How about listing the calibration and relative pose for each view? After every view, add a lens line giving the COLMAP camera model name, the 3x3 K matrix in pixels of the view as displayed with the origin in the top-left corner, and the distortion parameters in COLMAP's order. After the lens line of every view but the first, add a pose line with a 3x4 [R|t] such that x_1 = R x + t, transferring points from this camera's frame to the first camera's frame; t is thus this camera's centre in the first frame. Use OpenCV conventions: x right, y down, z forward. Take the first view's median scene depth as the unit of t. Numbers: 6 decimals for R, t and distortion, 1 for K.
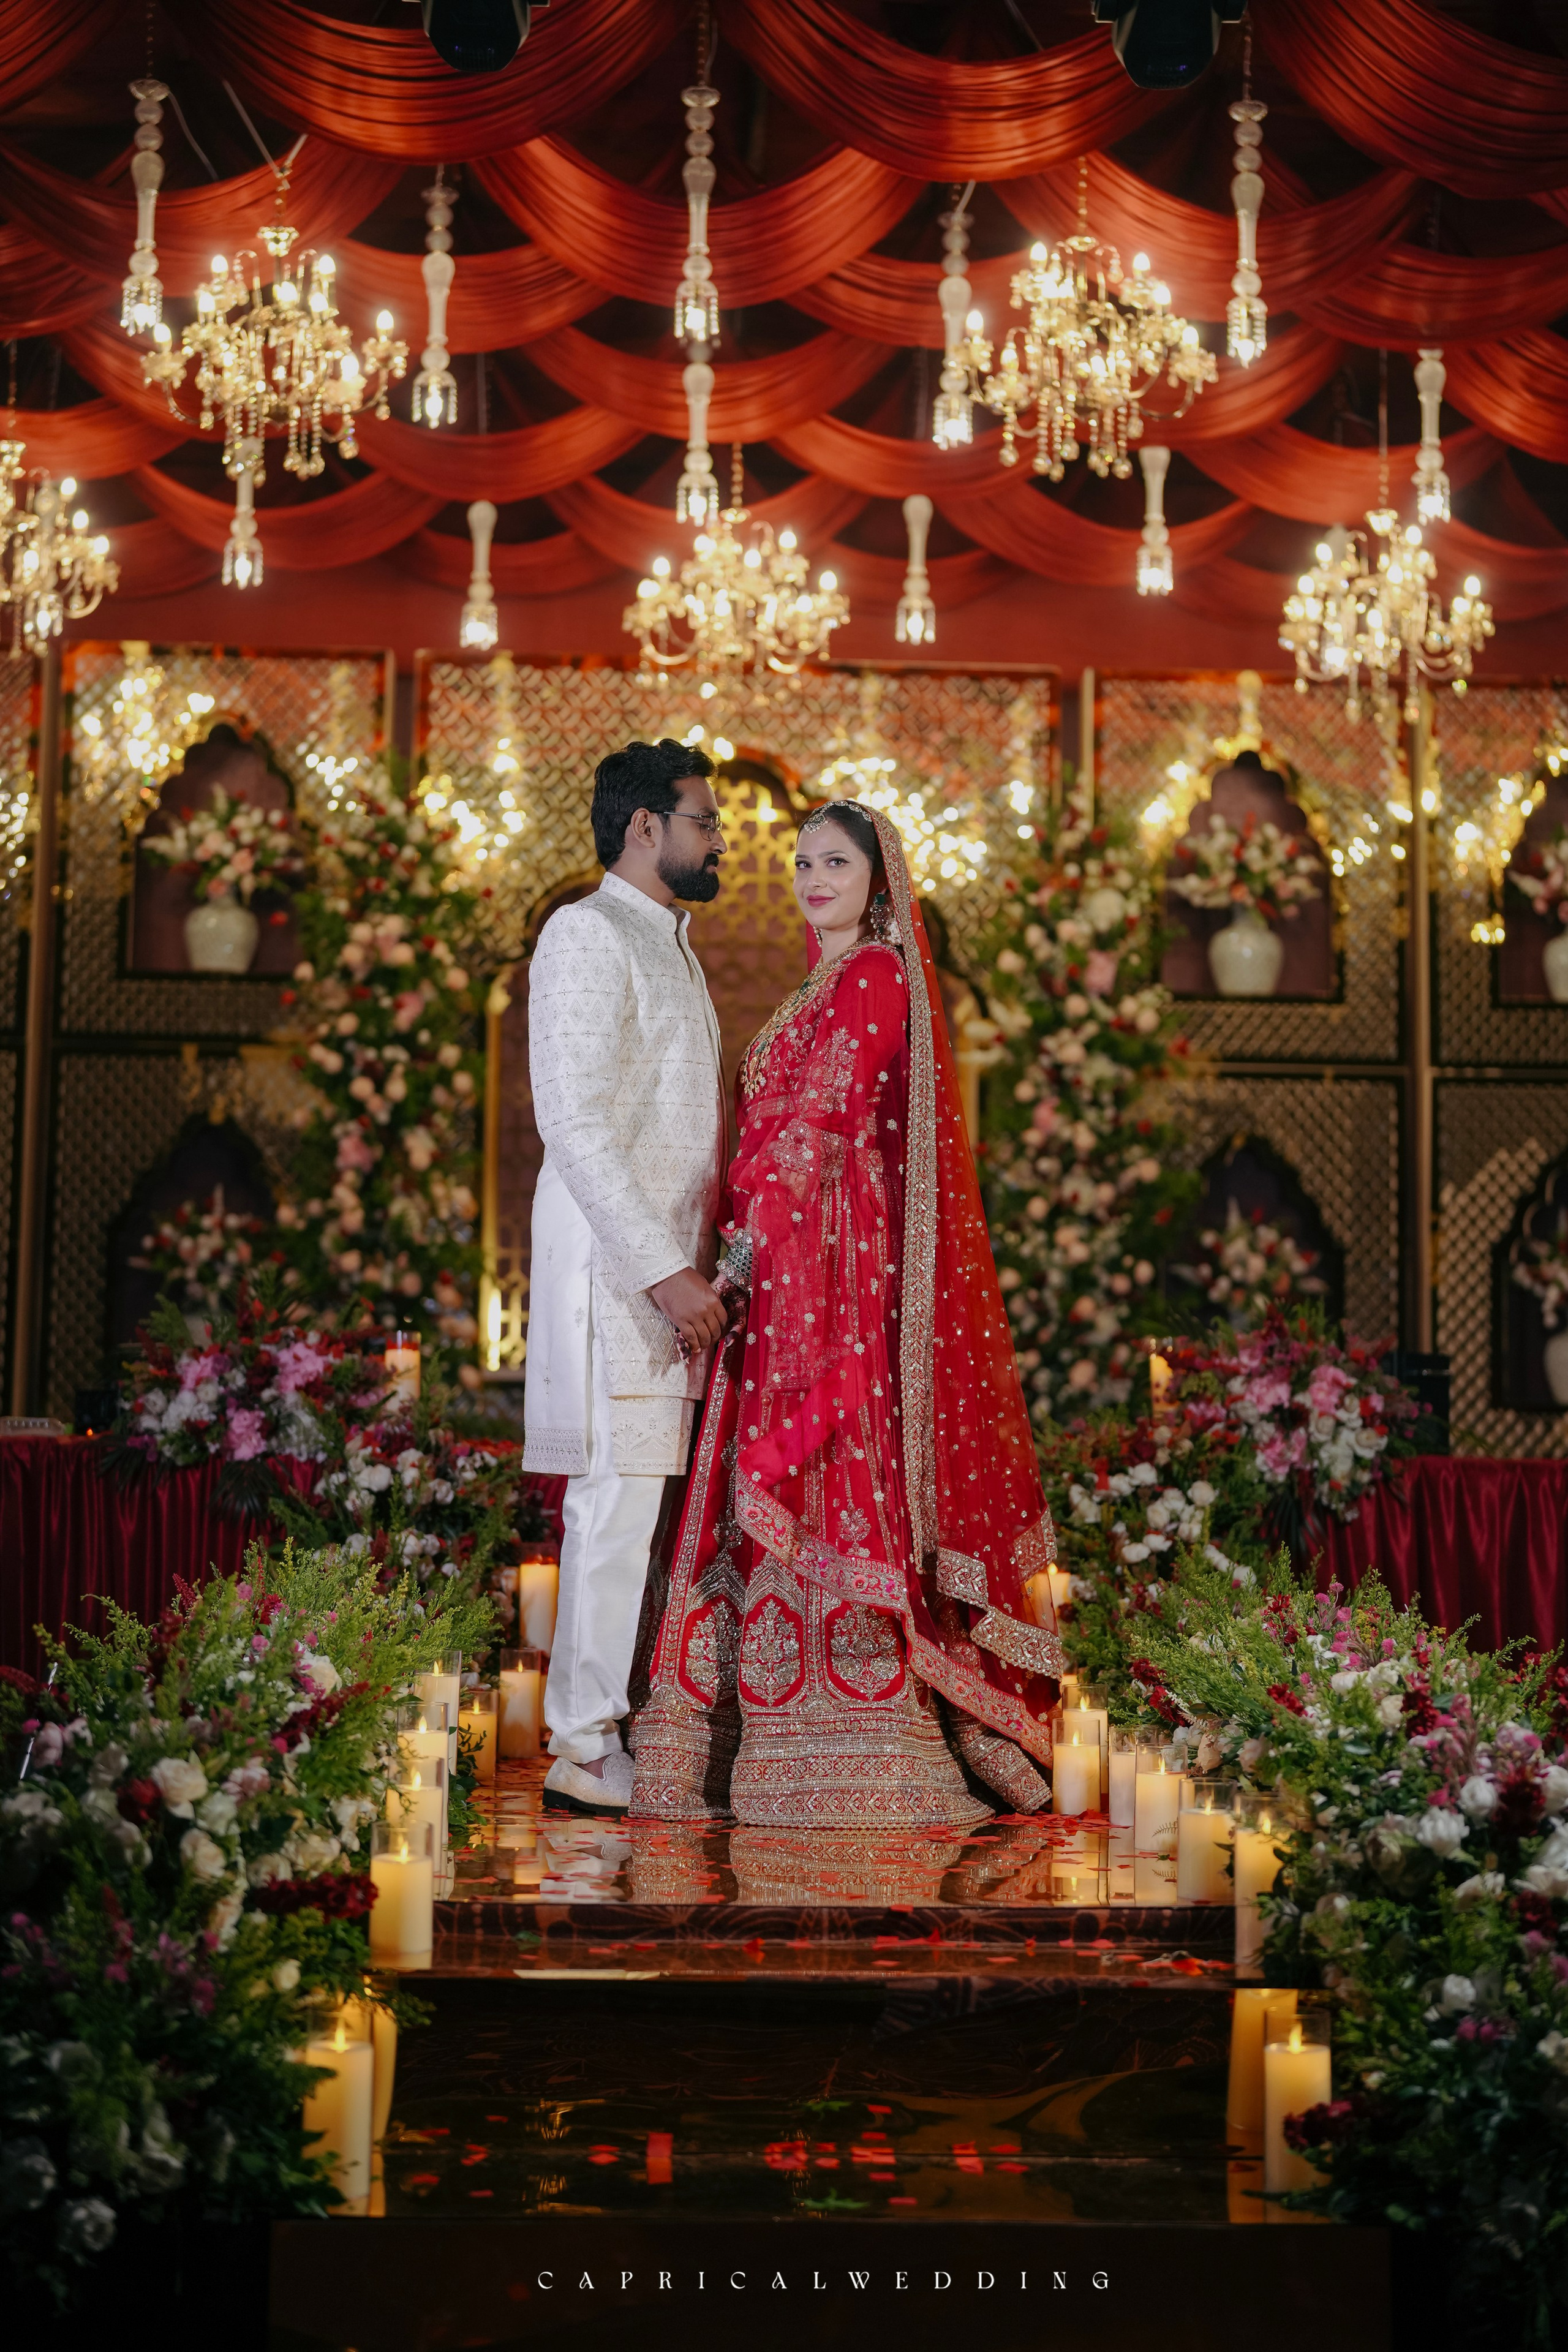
lens RADIAL K [[3500.2, 0, 813.3], [0, 3500.2, 1169.6], [0, 0, 1]] dist [-0.107876, 0.786801]
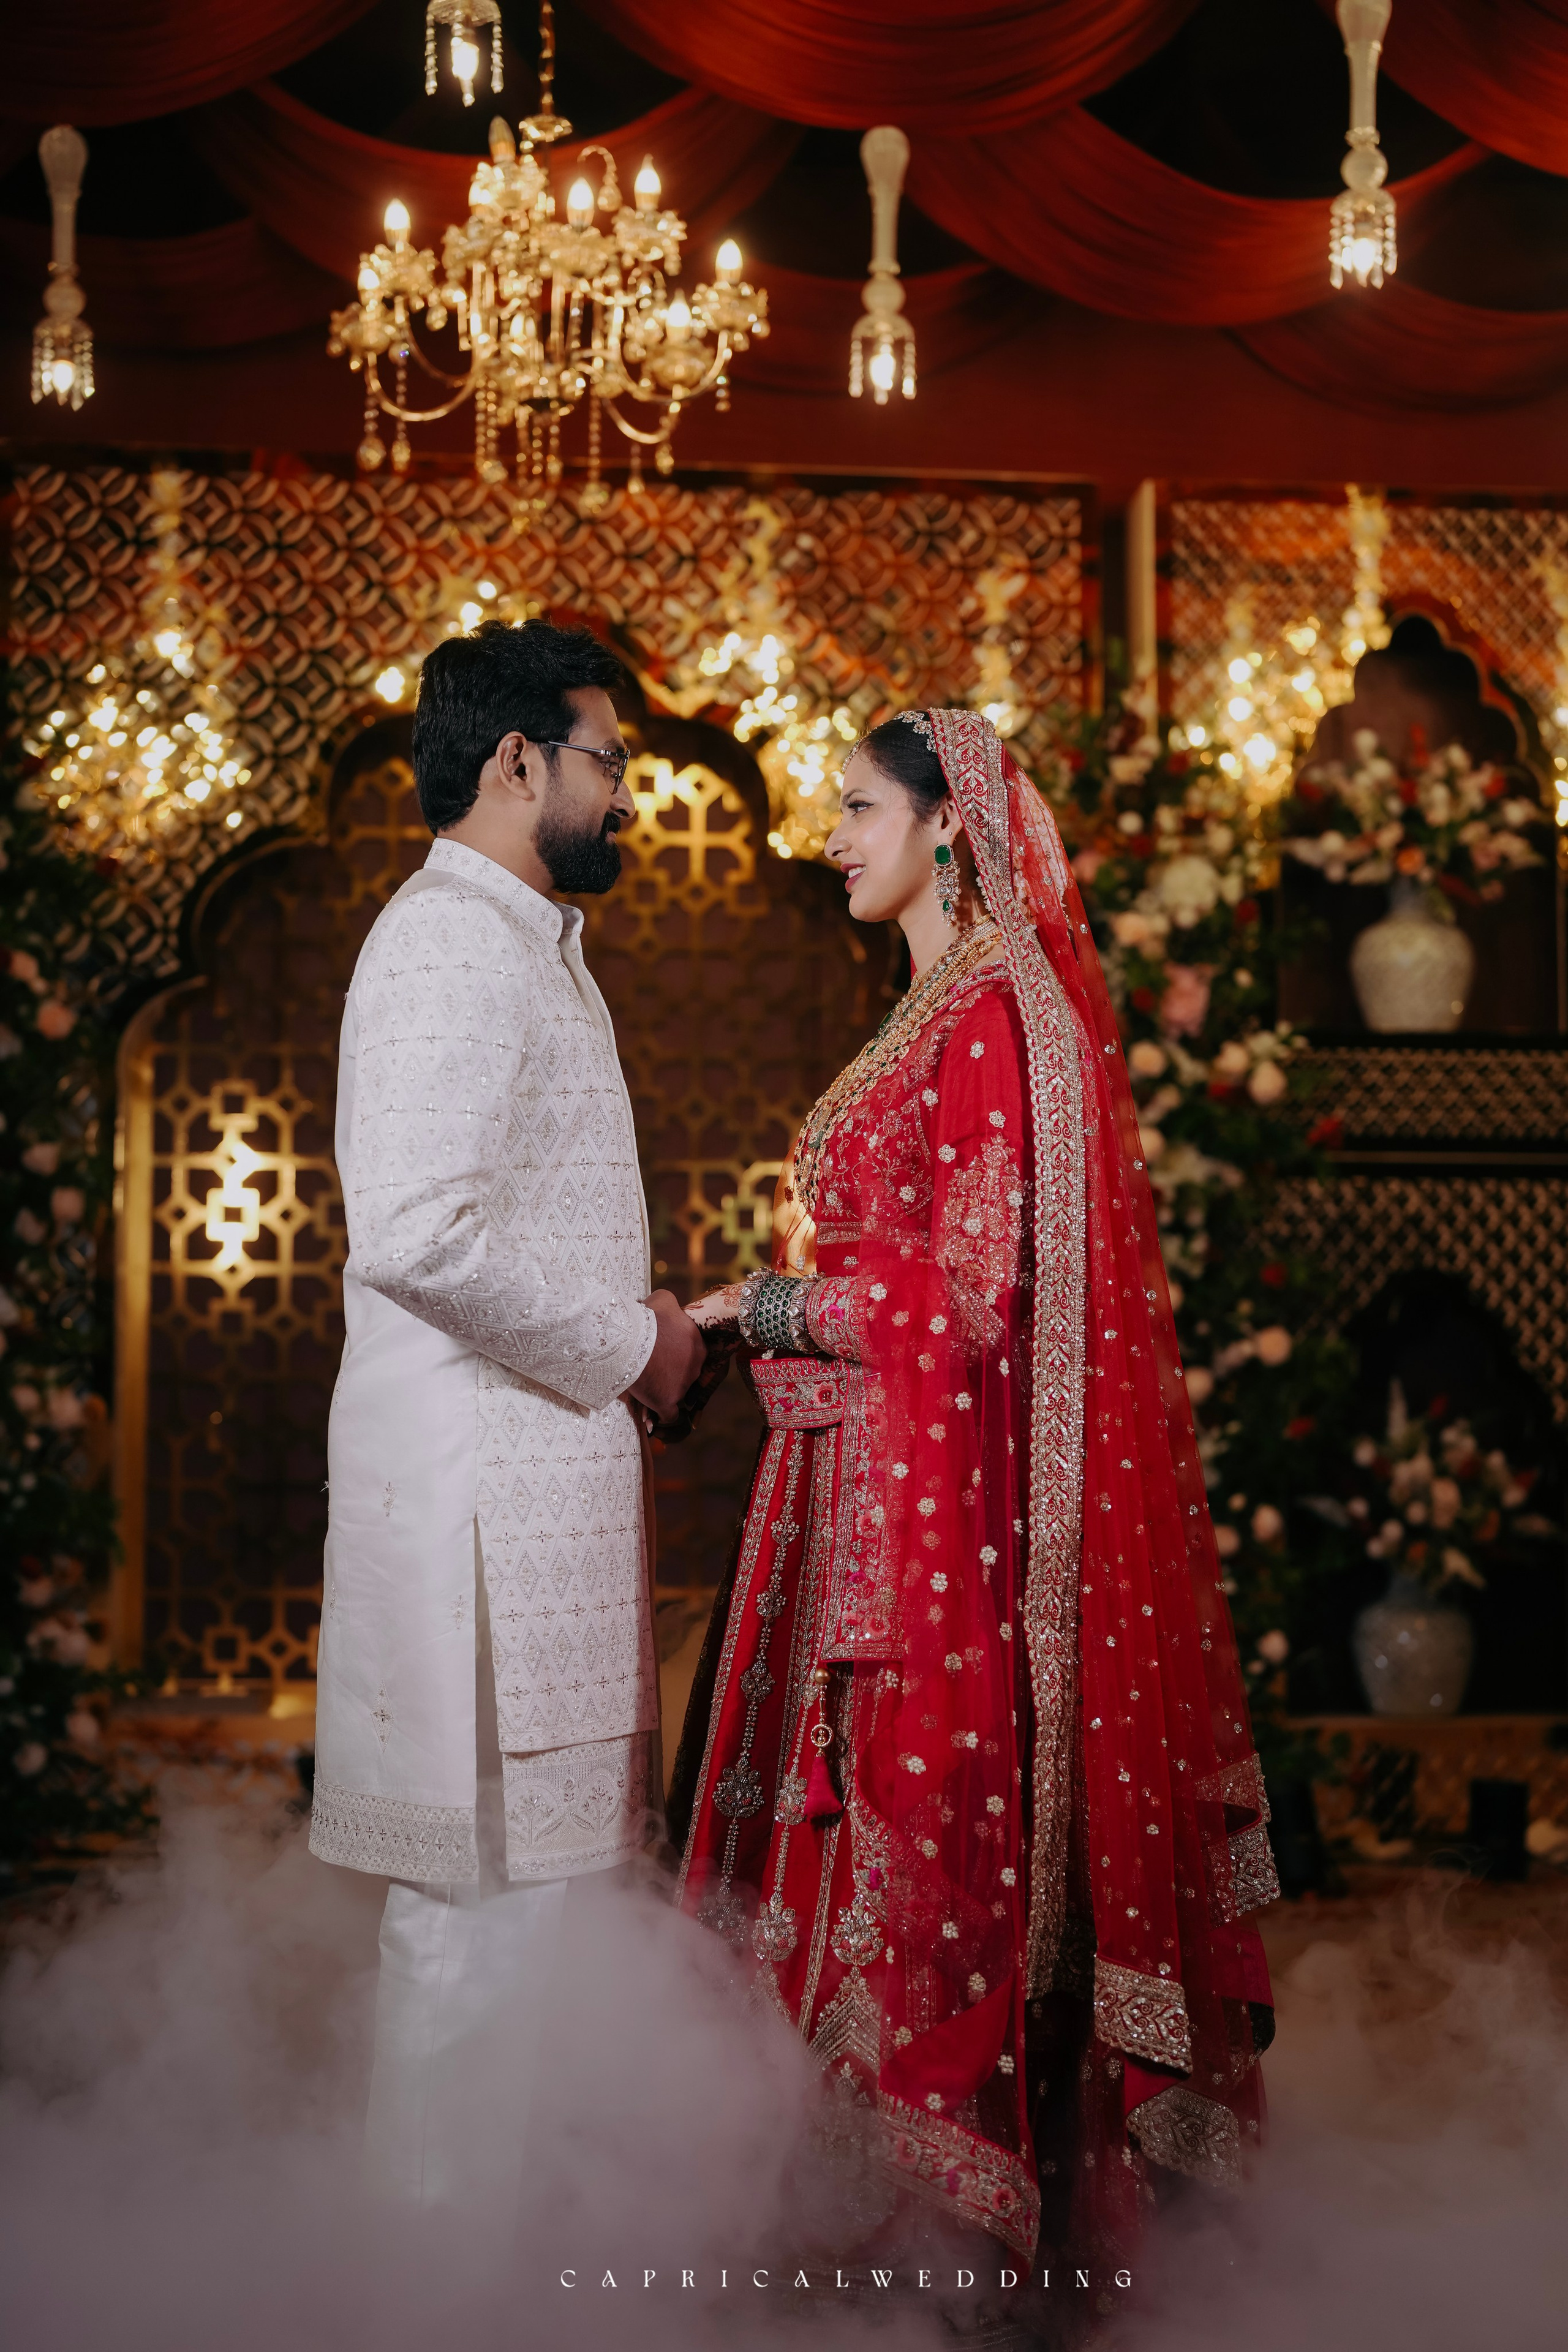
lens RADIAL K [[3246.4, 0, 785.6], [0, 3246.4, 1181.0], [0, 0, 1]] dist [-0.114250, 0.855341]
pose [[0.998690, -0.008289, 0.050493, -0.011872], [0.006958, 0.999625, 0.026490, -0.044647], [-0.050694, -0.026104, 0.998373, 0.506885]]
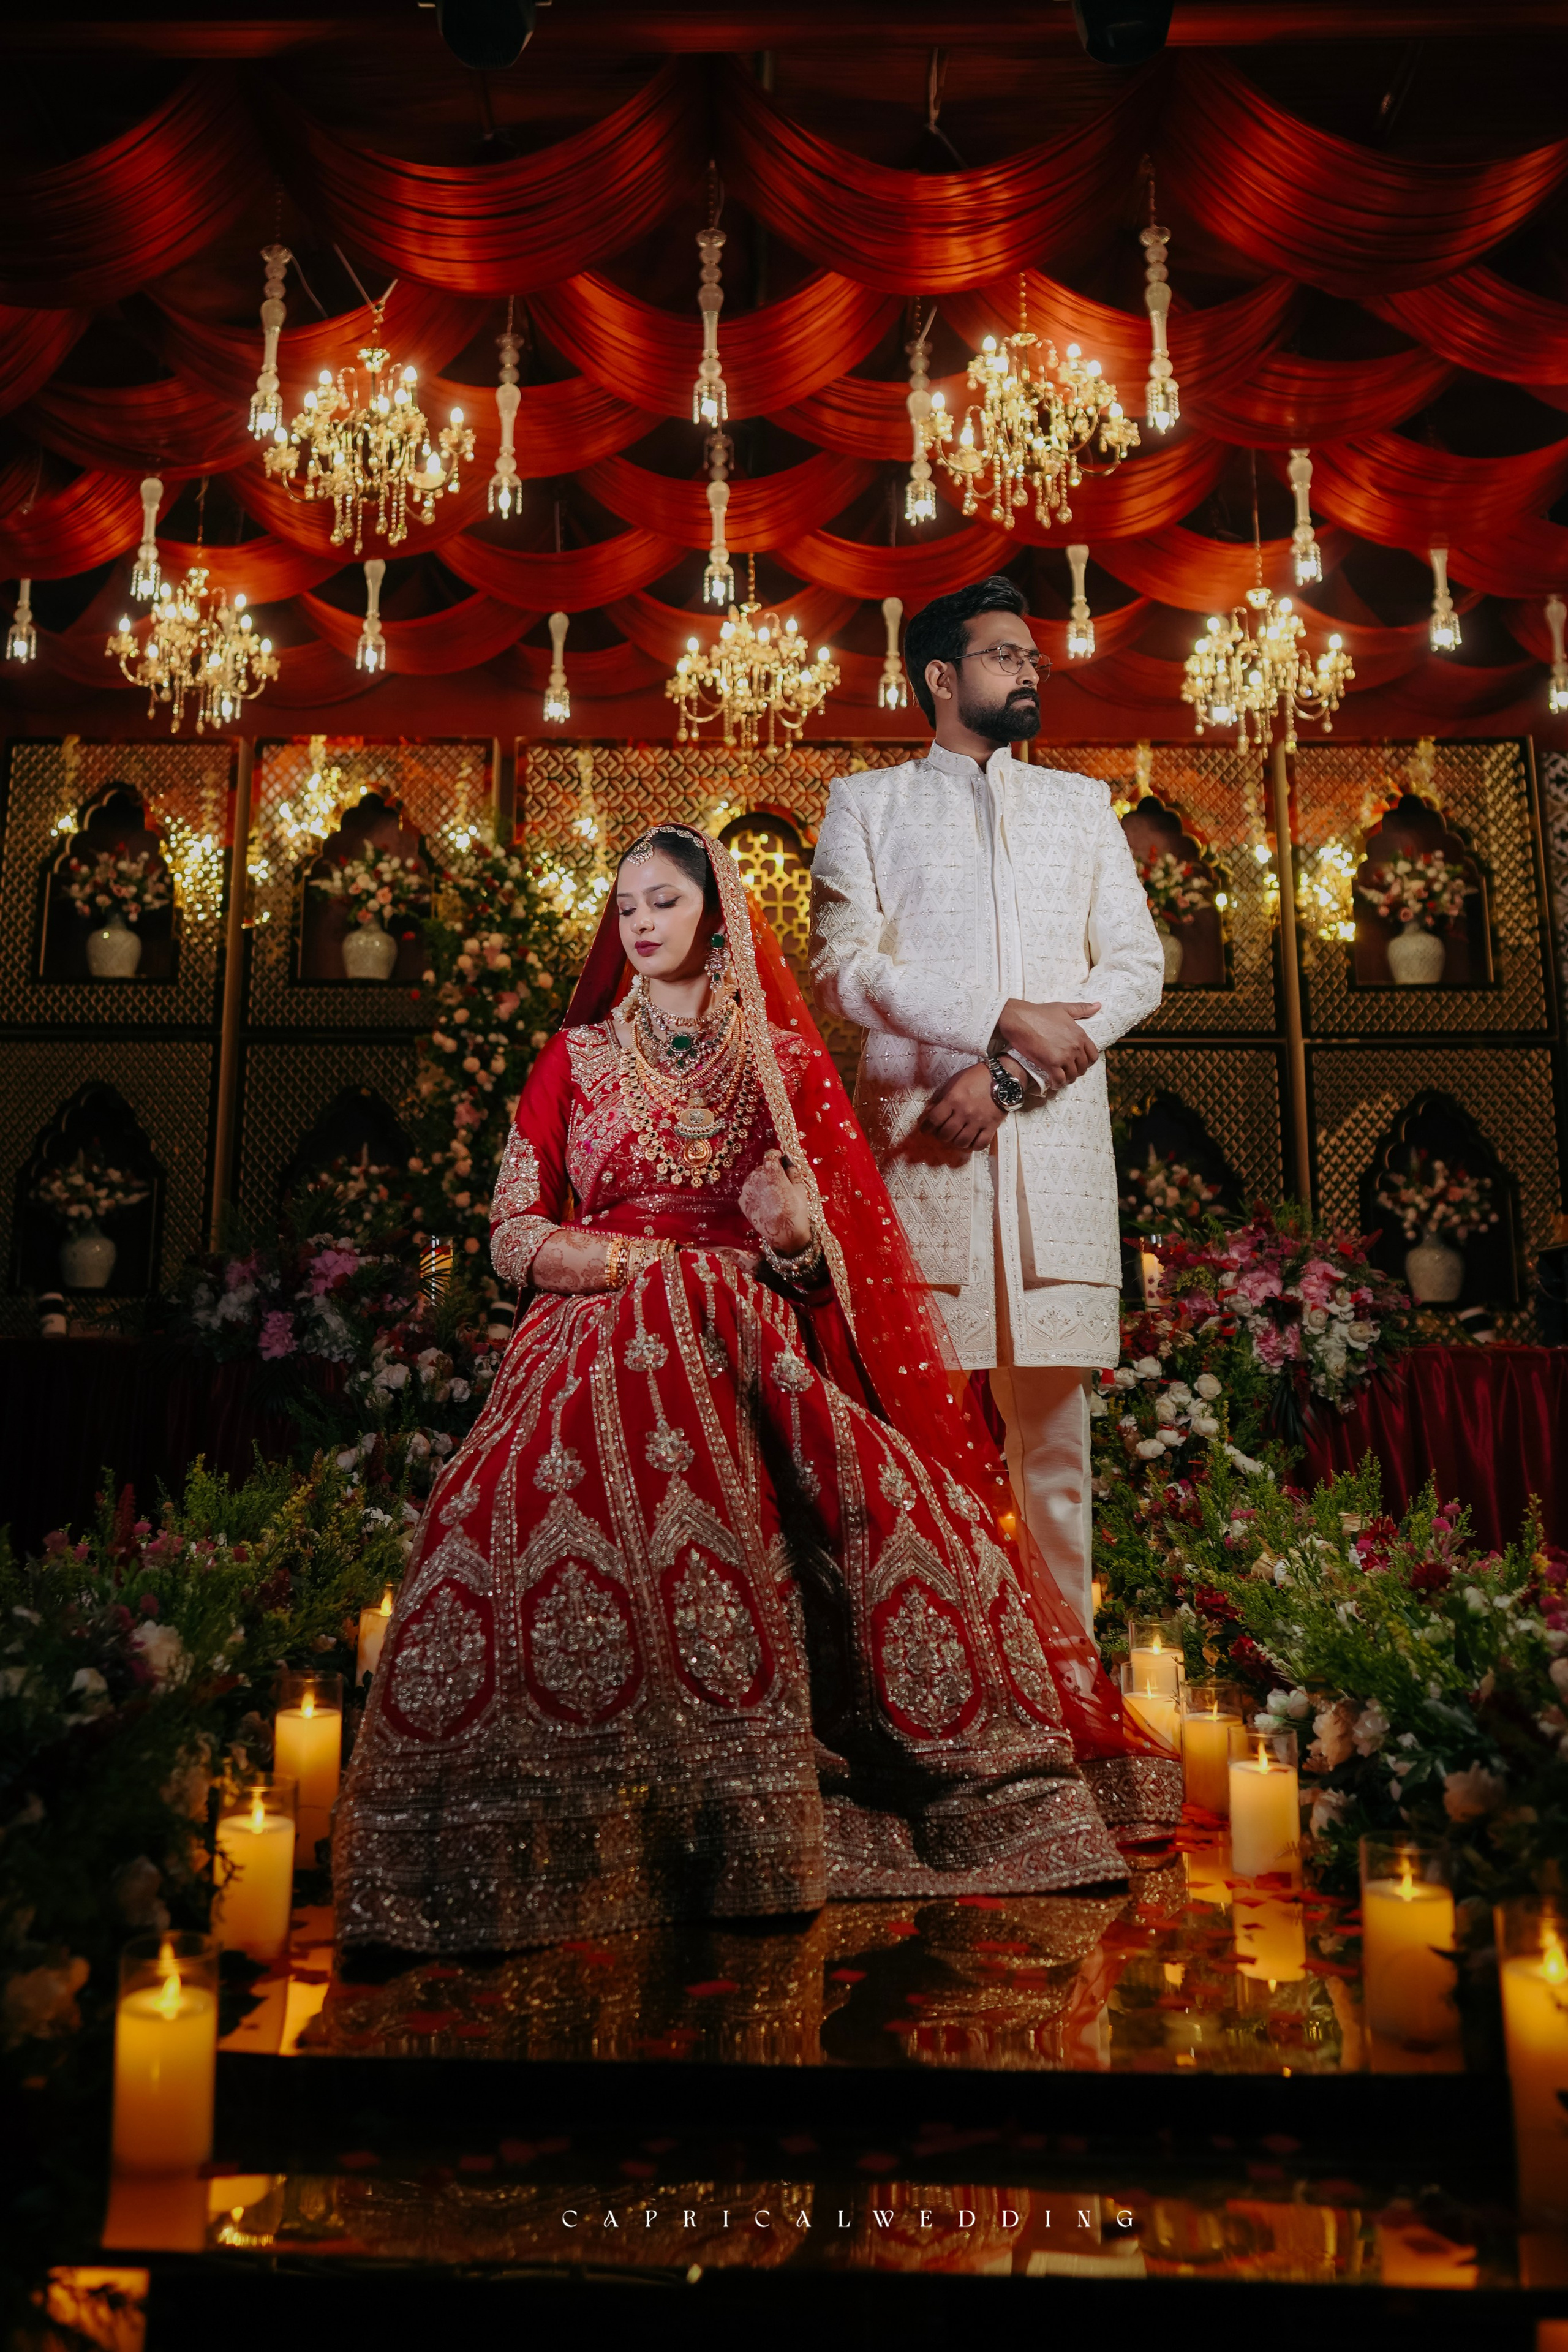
lens RADIAL K [[2149.9, 0, 682.8], [0, 2149.9, 904.6], [0, 0, 1]] dist [-0.040629, -0.006533]
pose [[0.997683, -0.020410, -0.064895, 0.001878], [0.012315, 0.992358, -0.122776, 0.017643], [0.066905, 0.121692, 0.990310, 0.221290]]
